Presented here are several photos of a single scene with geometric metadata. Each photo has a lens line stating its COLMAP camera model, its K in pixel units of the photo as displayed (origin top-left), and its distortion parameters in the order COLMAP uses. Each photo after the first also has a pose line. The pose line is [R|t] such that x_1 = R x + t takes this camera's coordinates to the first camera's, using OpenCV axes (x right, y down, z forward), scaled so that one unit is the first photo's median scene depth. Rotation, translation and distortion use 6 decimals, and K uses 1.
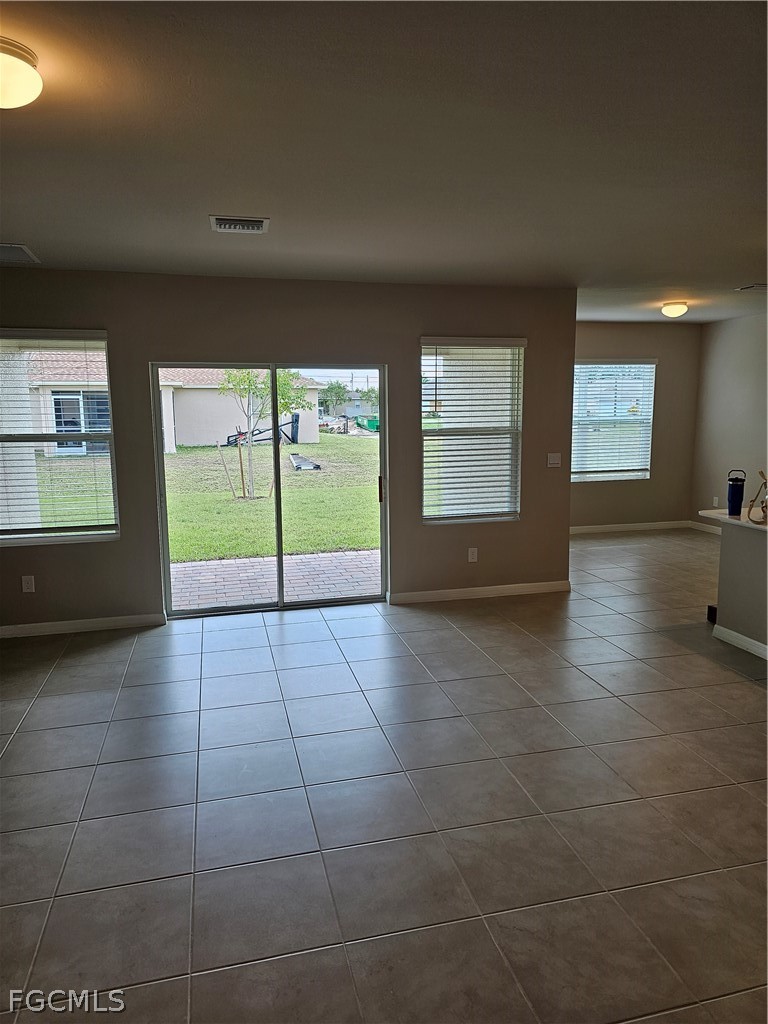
lens RADIAL K [[689.5, 0, 380.5], [0, 689.5, 510.9], [0, 0, 1]] dist [0.061436, -0.034292]
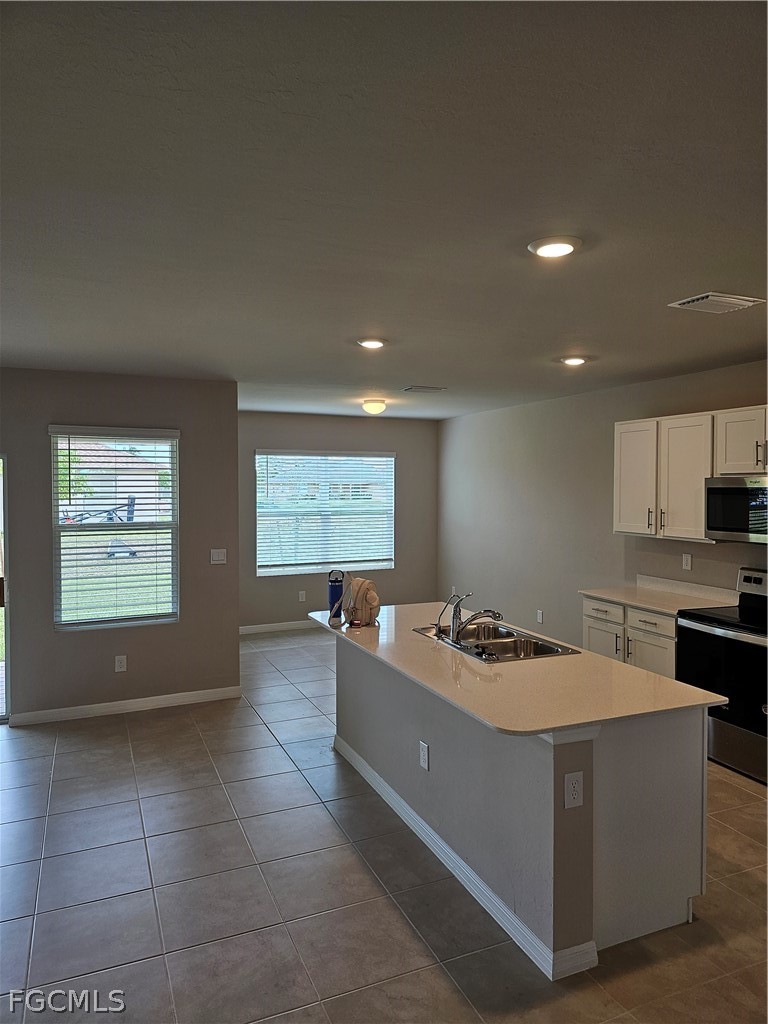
lens RADIAL K [[689.5, 0, 388.3], [0, 689.5, 507.9], [0, 0, 1]] dist [0.061436, -0.034292]
pose [[0.983423, 0.003305, 0.181295, 0.304331], [0.018856, 0.992549, -0.120375, -0.020615], [-0.180342, 0.121798, 0.976034, 0.026448]]
